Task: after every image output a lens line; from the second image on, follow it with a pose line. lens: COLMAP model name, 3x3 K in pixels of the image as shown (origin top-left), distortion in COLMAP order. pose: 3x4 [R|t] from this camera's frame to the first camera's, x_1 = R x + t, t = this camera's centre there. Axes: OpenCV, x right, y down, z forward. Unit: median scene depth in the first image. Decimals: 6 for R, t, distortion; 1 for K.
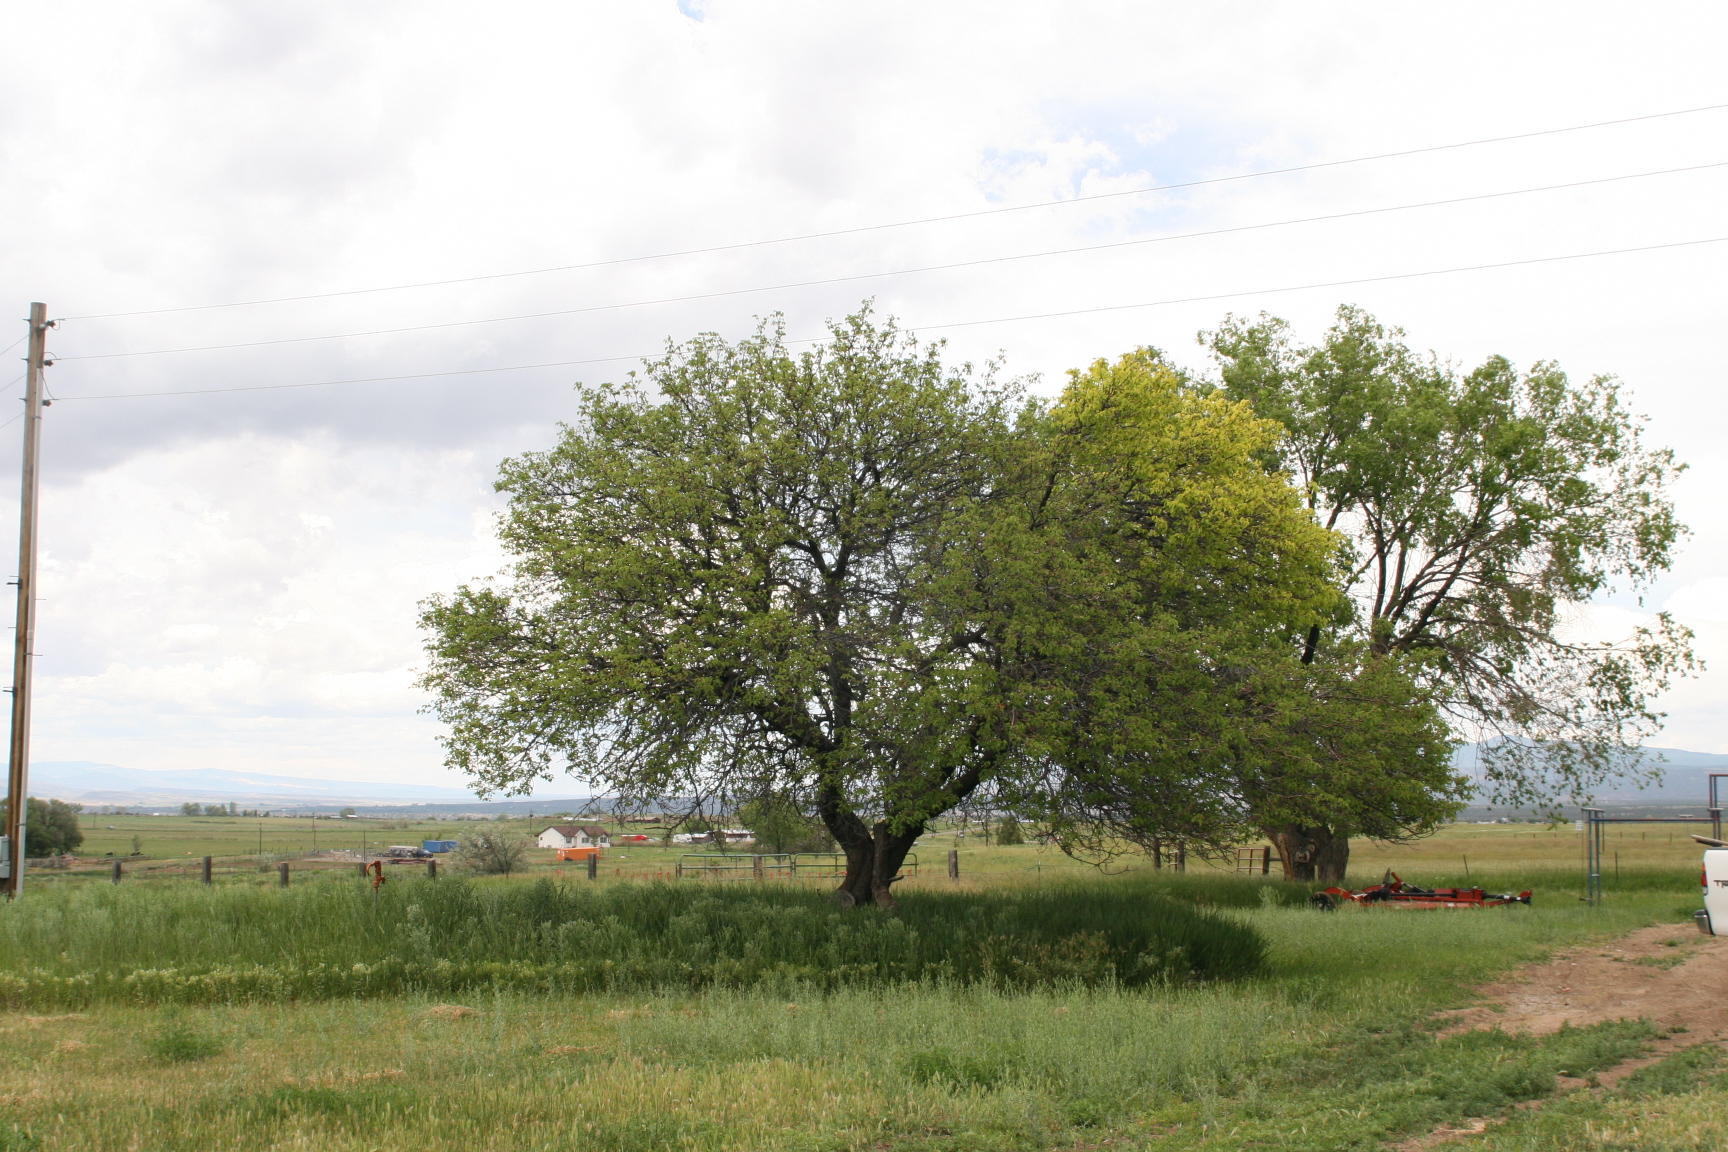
lens RADIAL K [[1980.1, 0, 864.0], [0, 1980.1, 576.0], [0, 0, 1]] dist [-0.088175, -0.034077]
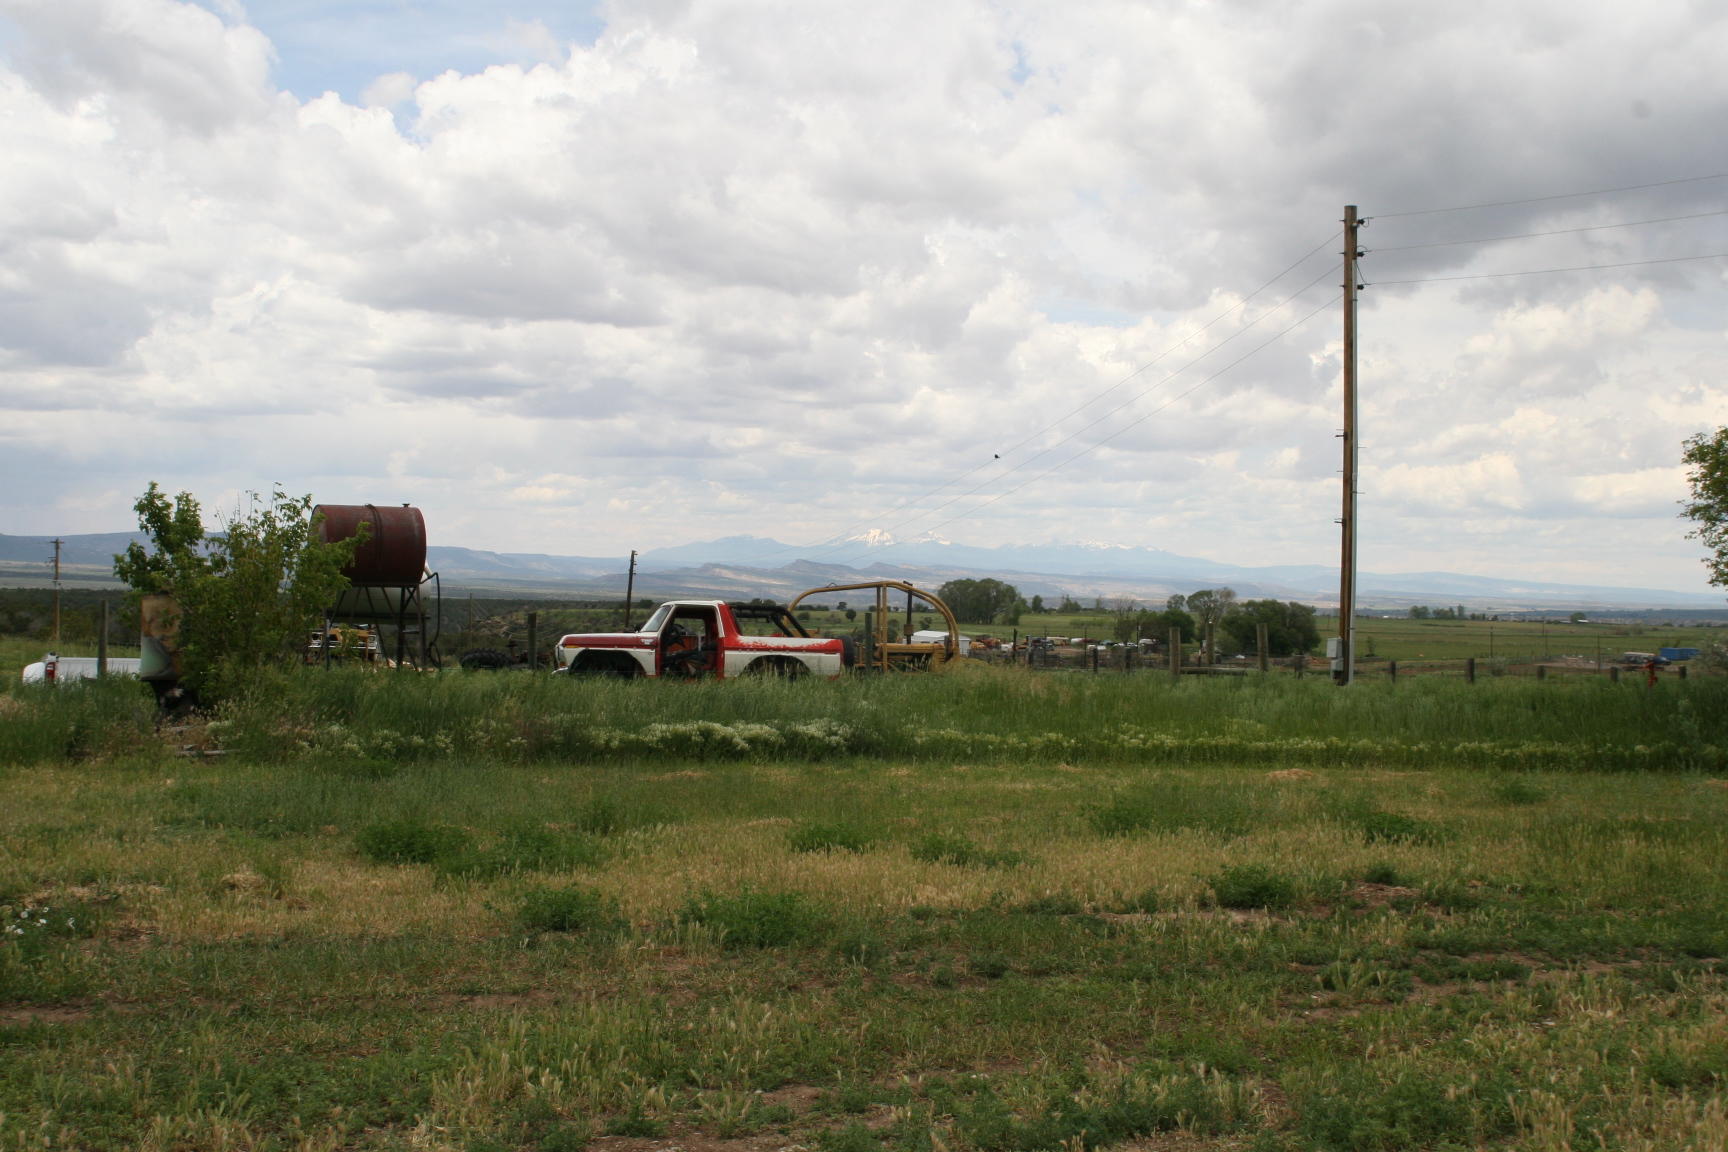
lens RADIAL K [[1980.1, 0, 864.0], [0, 1980.1, 576.0], [0, 0, 1]] dist [-0.088175, -0.034077]
pose [[0.821108, 0.006940, -0.570730, 0.038766], [0.049876, 0.995229, 0.083859, -0.033851], [0.568589, -0.097323, 0.816844, -0.259451]]
